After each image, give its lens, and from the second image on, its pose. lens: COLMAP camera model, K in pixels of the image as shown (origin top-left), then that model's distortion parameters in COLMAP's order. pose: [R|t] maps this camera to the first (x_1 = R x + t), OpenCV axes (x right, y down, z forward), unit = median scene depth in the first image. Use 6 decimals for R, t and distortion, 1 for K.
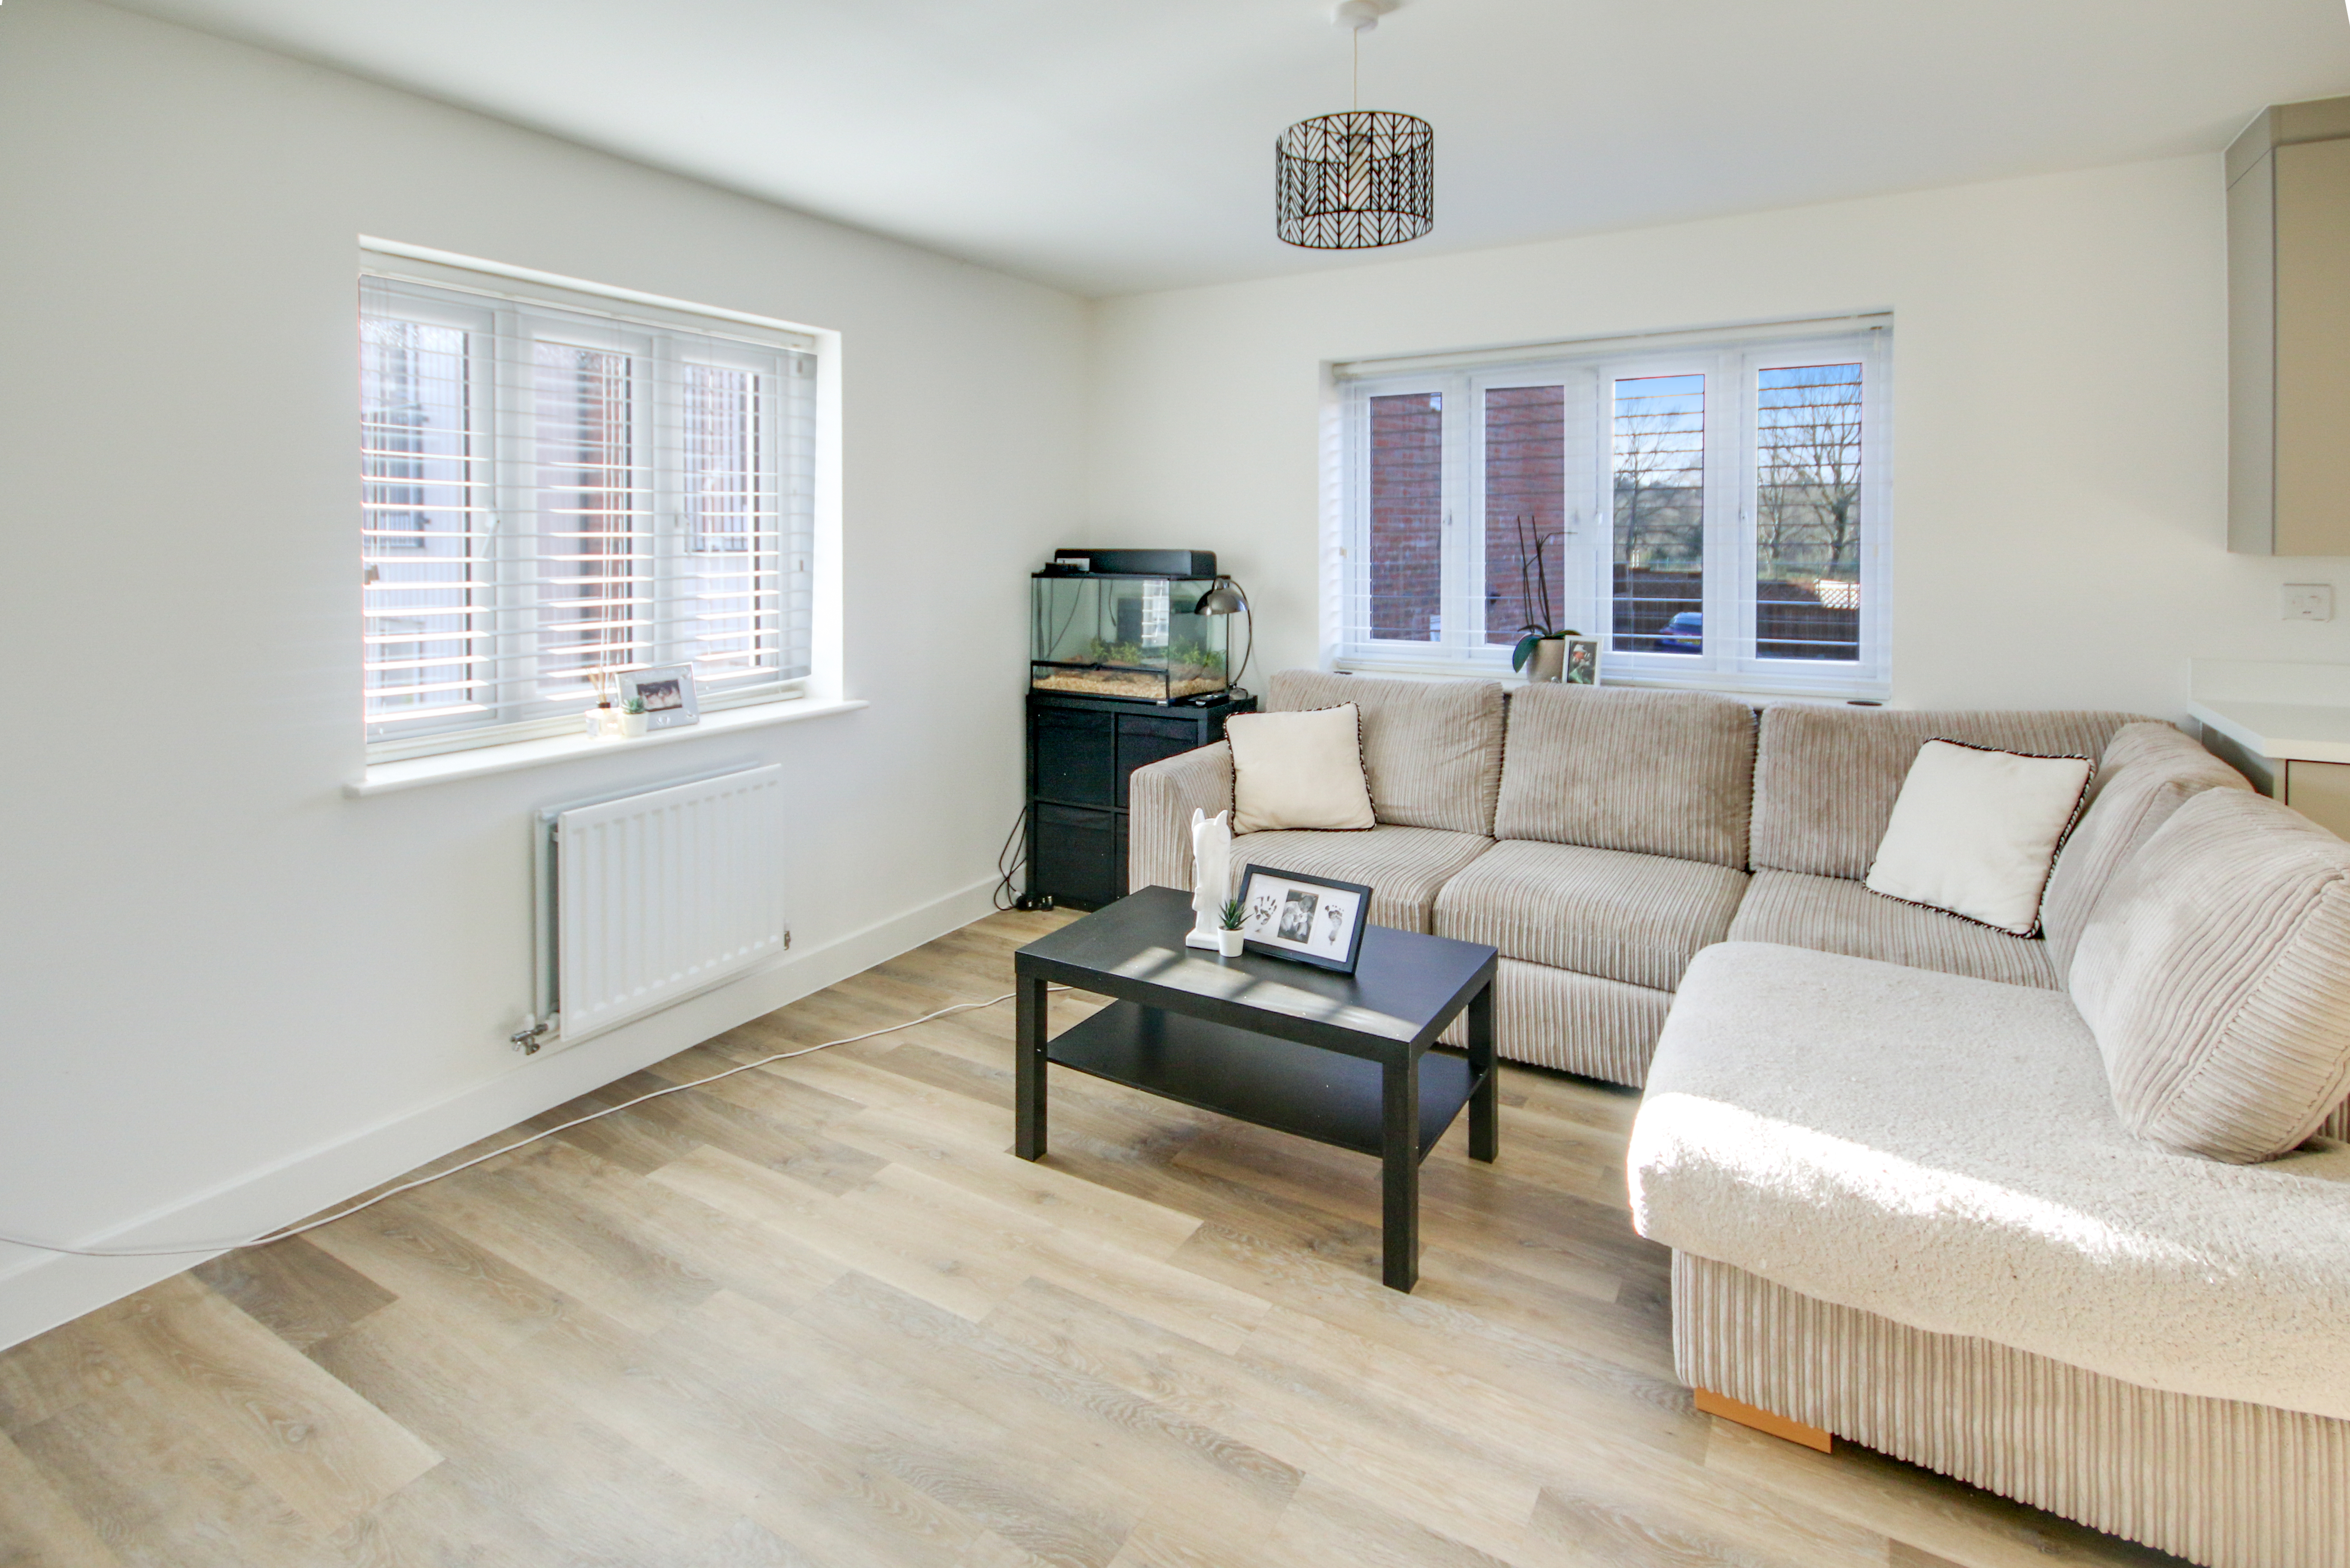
lens RADIAL K [[1112.1, 0, 1175.0], [0, 1112.1, 784.0], [0, 0, 1]] dist [0.001718, 0.000186]
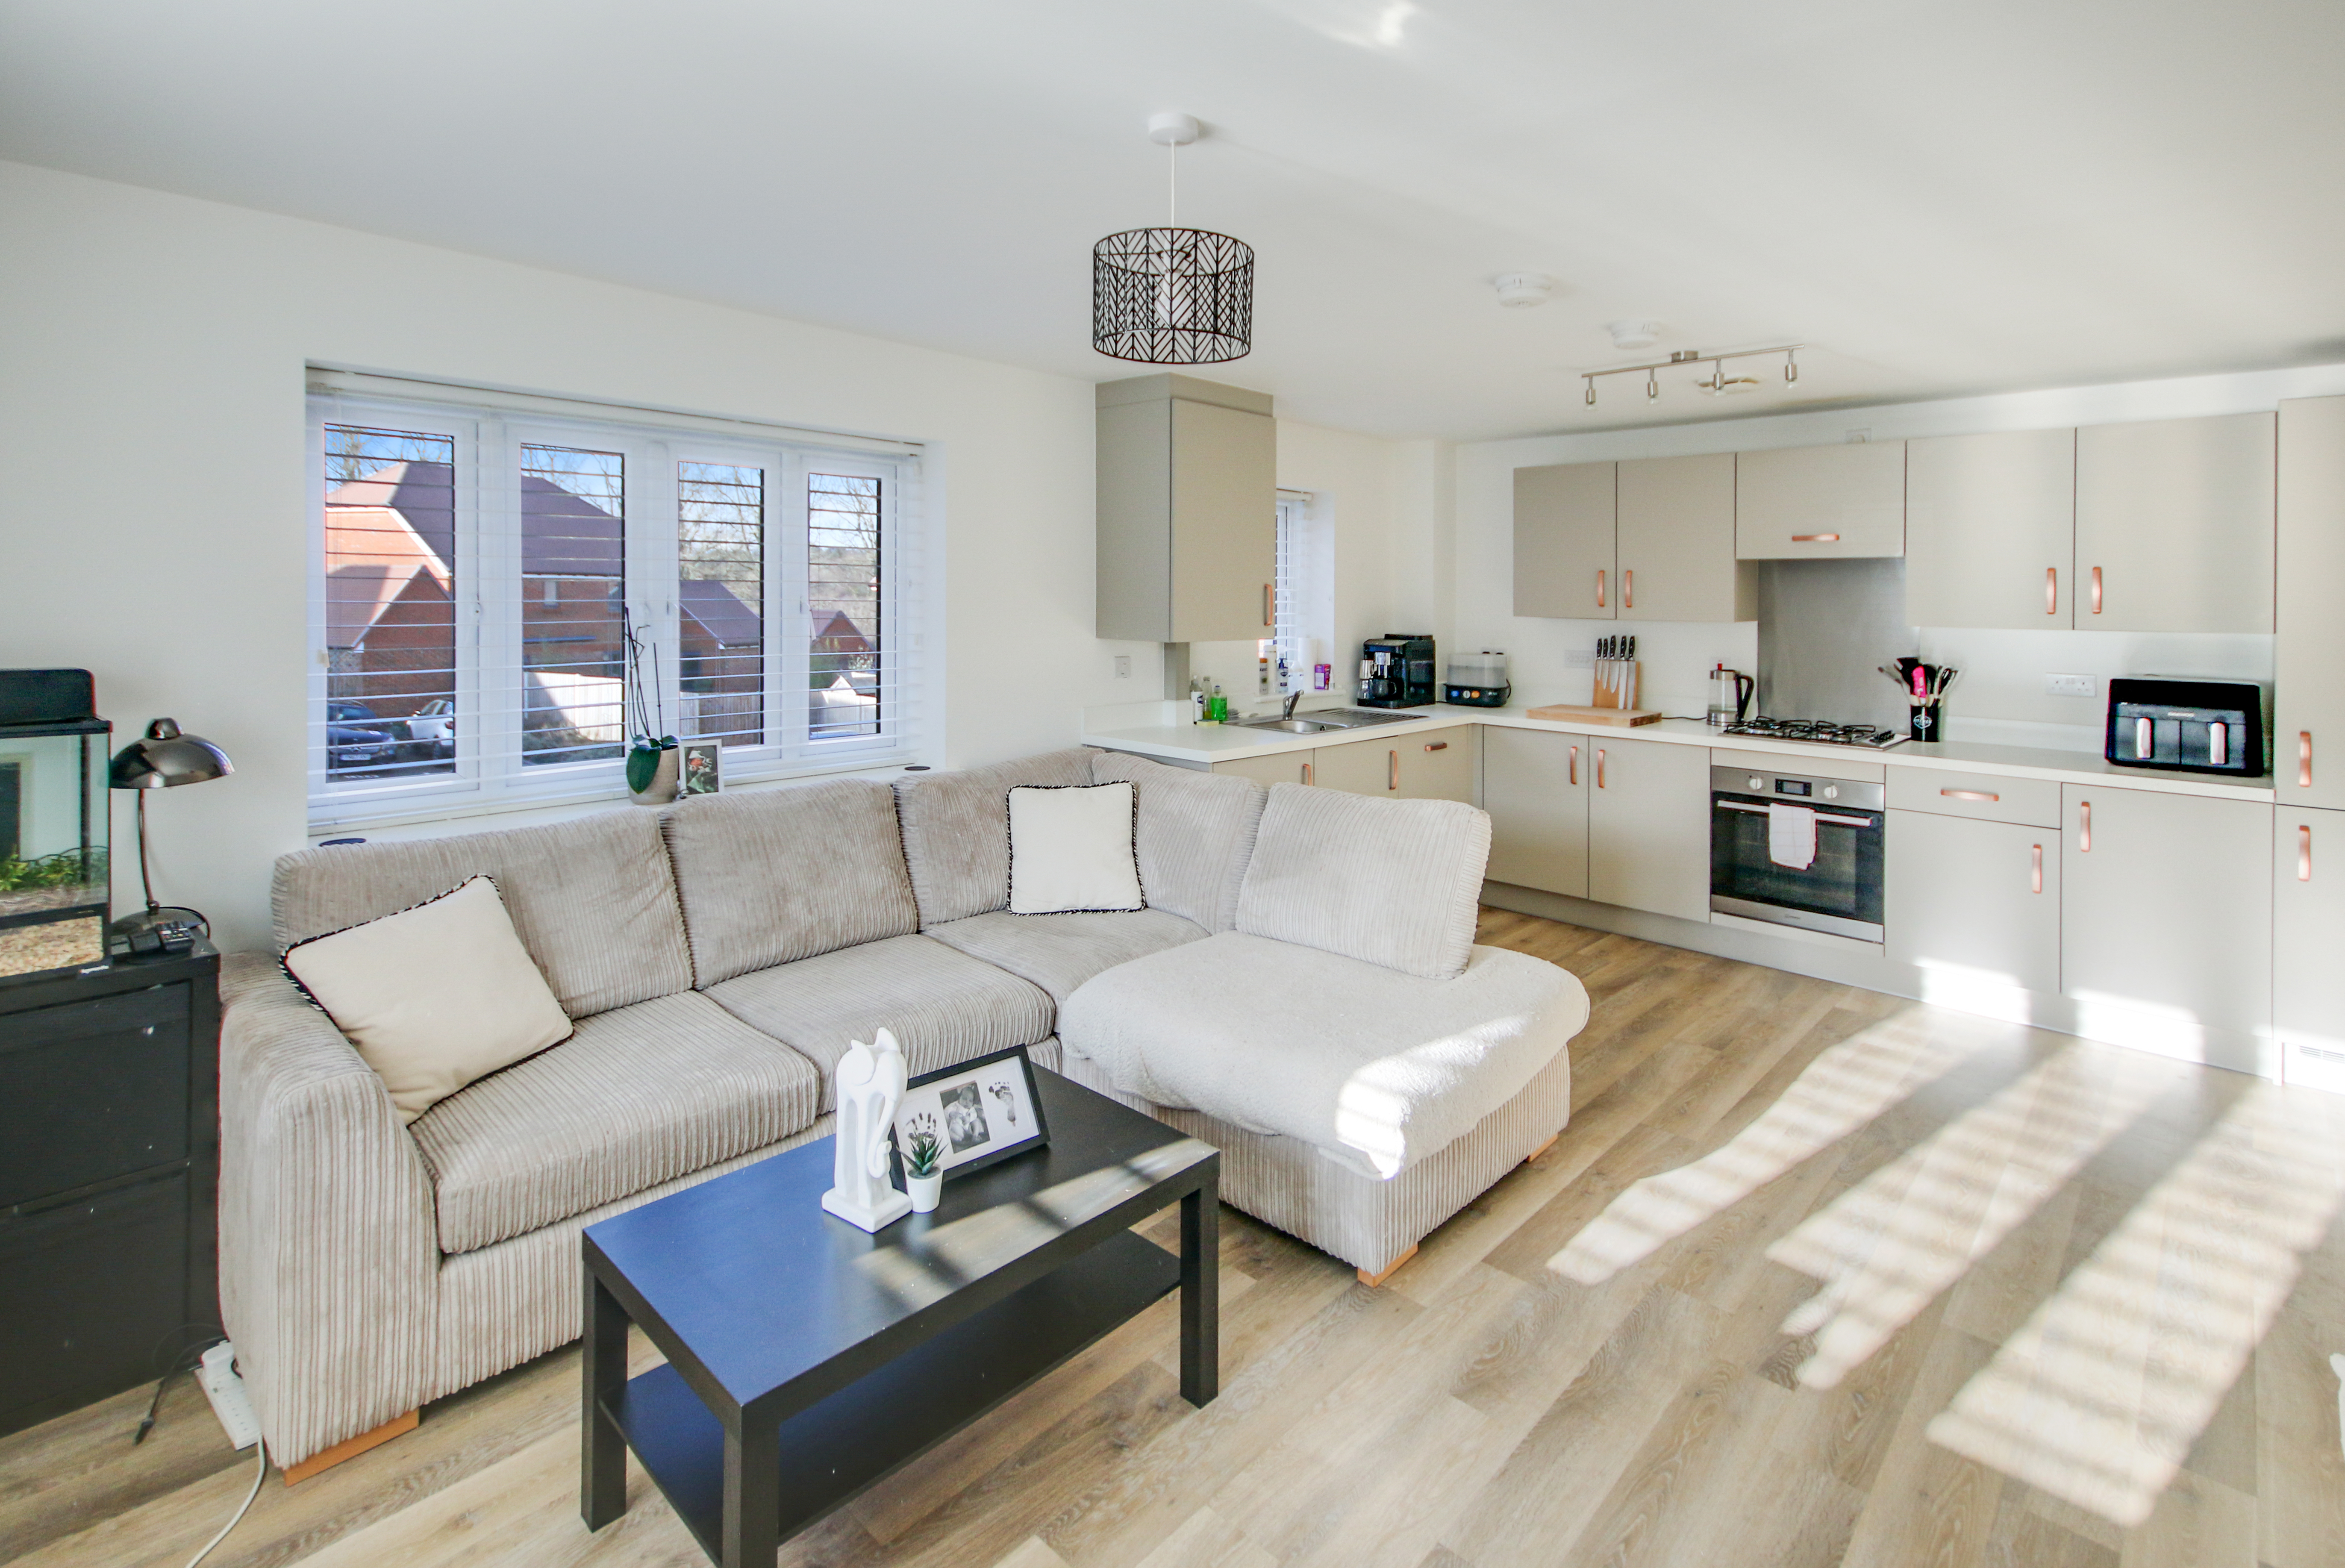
lens RADIAL K [[1112.1, 0, 1172.5], [0, 1112.1, 784.0], [0, 0, 1]] dist [0.010356, 0.000110]
pose [[0.214545, -0.156003, 0.964175, -0.549230], [0.197996, 0.973613, 0.113473, -0.163891], [-0.956435, 0.166558, 0.239772, 0.559527]]
